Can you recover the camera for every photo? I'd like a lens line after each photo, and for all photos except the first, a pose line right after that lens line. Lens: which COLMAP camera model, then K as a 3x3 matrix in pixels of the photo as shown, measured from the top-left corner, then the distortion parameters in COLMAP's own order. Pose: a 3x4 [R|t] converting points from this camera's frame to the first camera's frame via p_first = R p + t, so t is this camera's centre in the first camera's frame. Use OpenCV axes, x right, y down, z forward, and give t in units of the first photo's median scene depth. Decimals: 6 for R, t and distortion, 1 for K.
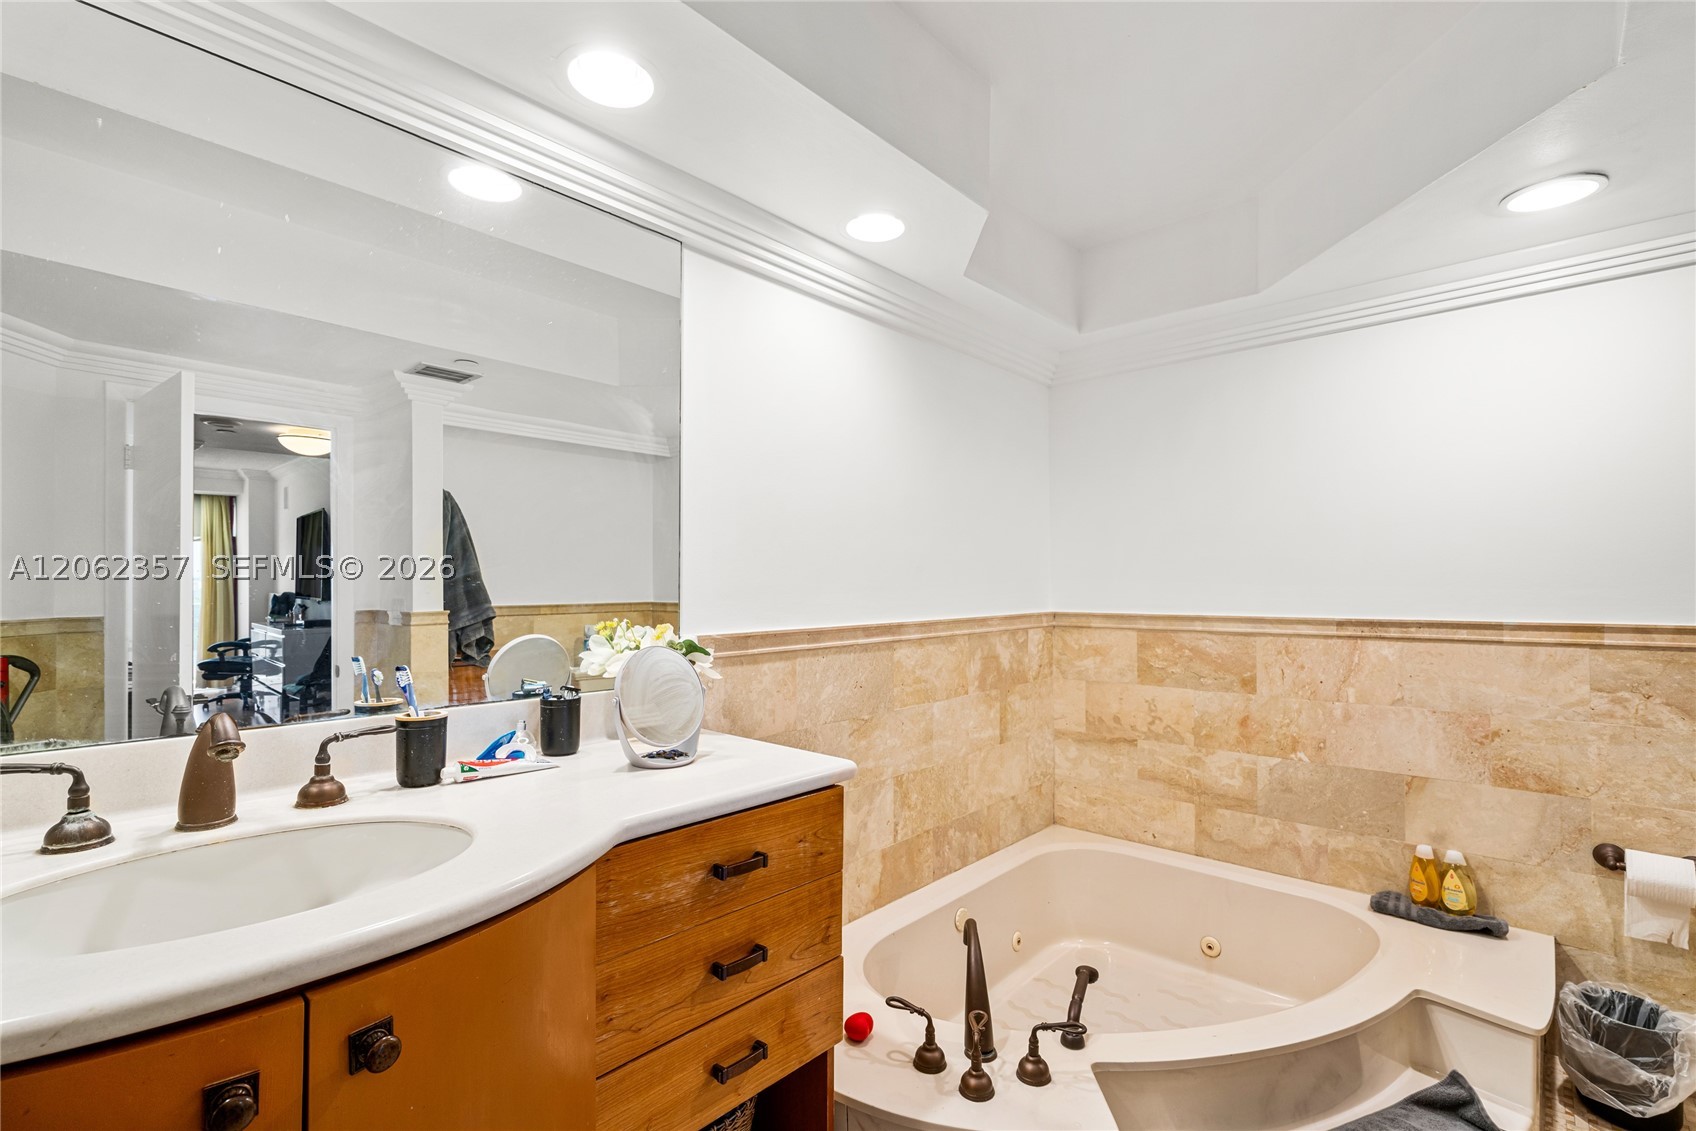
lens RADIAL K [[774.4, 0, 853.0], [0, 774.4, 571.4], [0, 0, 1]] dist [-0.008910, 0.004394]
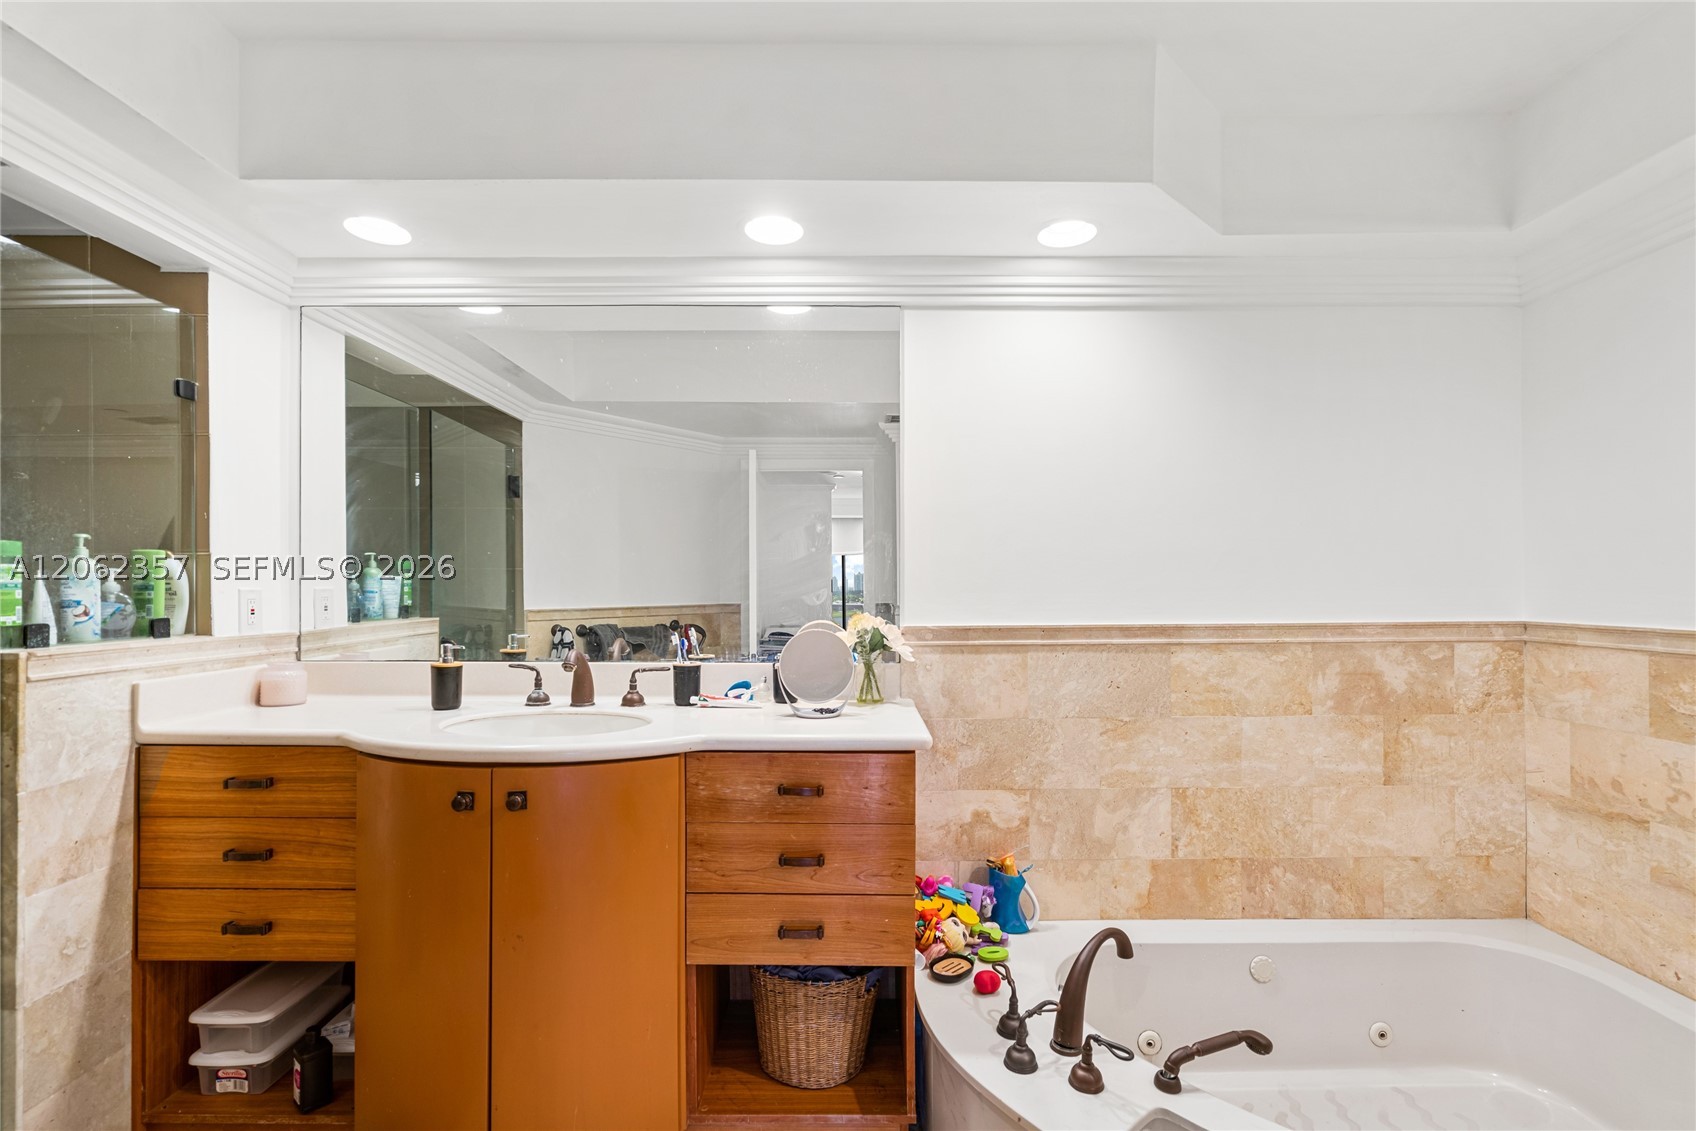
lens RADIAL K [[774.4, 0, 844.9], [0, 774.4, 578.7], [0, 0, 1]] dist [-0.008910, 0.004394]
pose [[0.668085, -0.005427, -0.744065, 0.500869], [0.014052, 0.999887, 0.005324, 0.000388], [0.743952, -0.014012, 0.668086, 0.080587]]
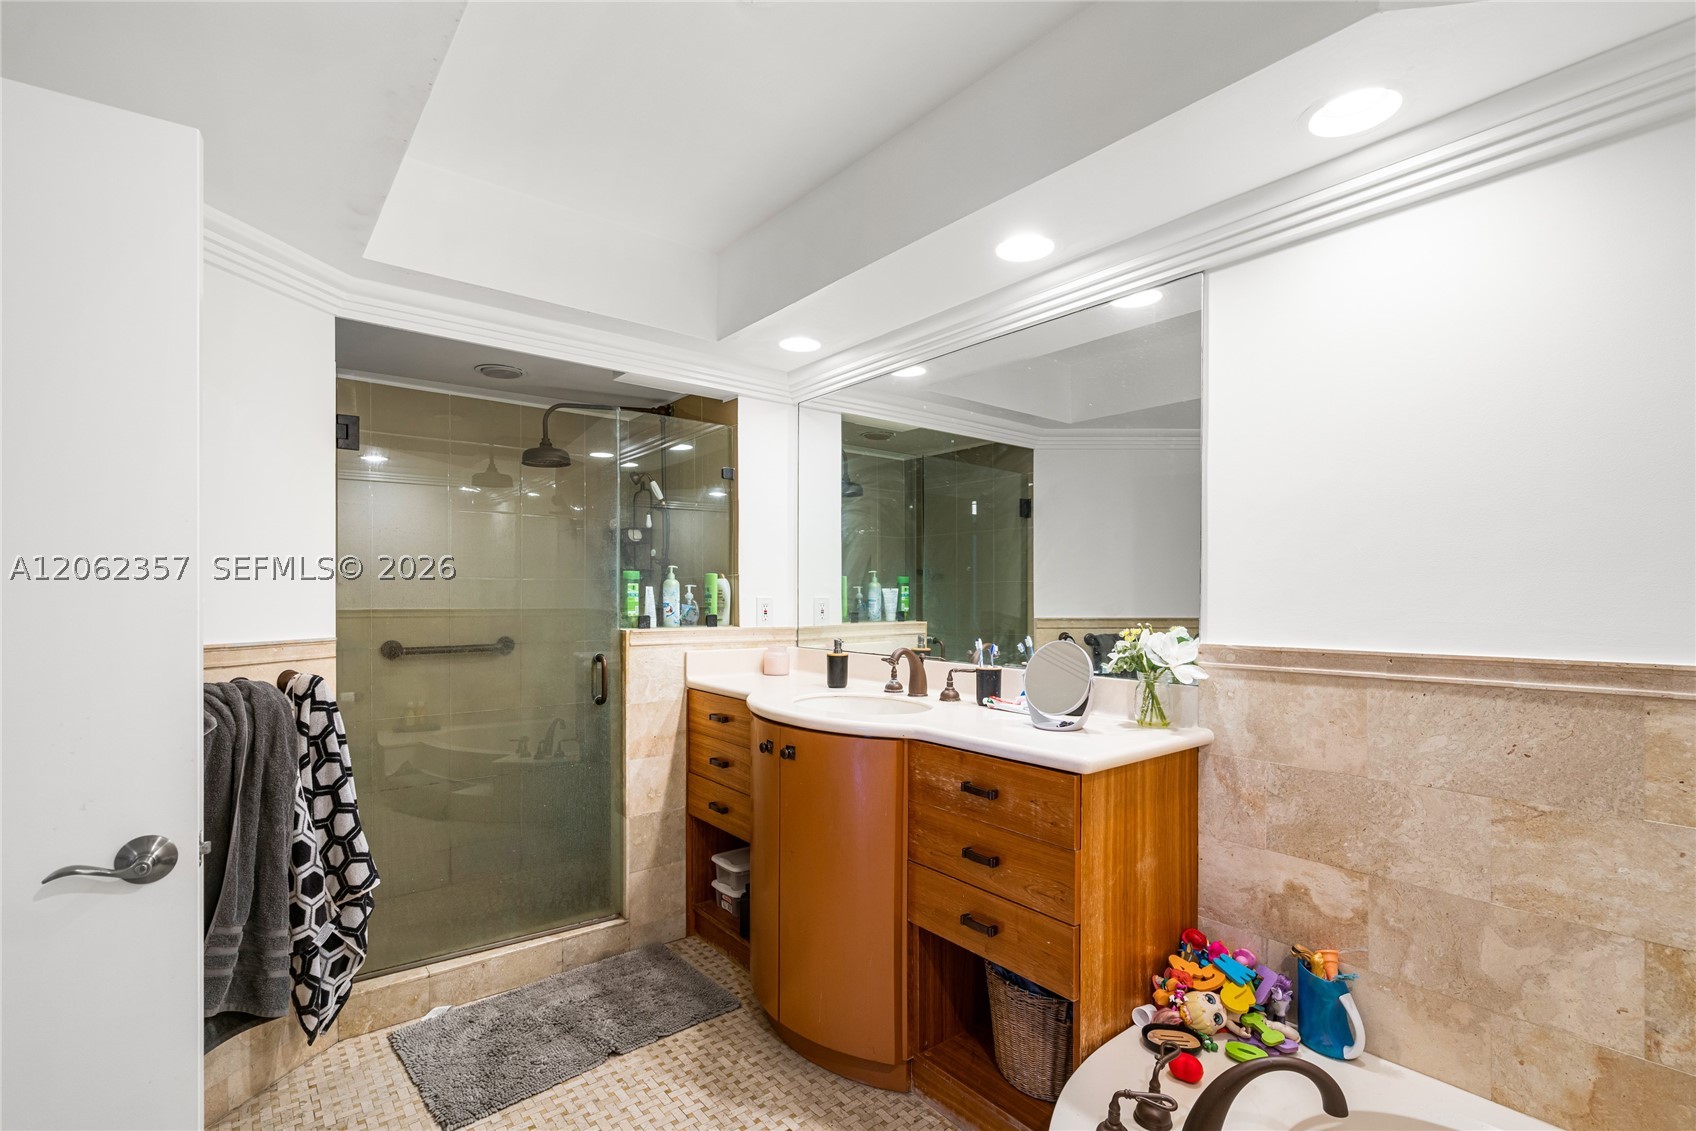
lens RADIAL K [[774.4, 0, 849.6], [0, 774.4, 596.5], [0, 0, 1]] dist [-0.008910, 0.004394]
pose [[-0.160799, 0.001591, -0.986986, 0.710381], [0.016161, 0.999869, -0.001021, 0.009358], [0.986855, -0.016115, -0.160803, 0.539941]]
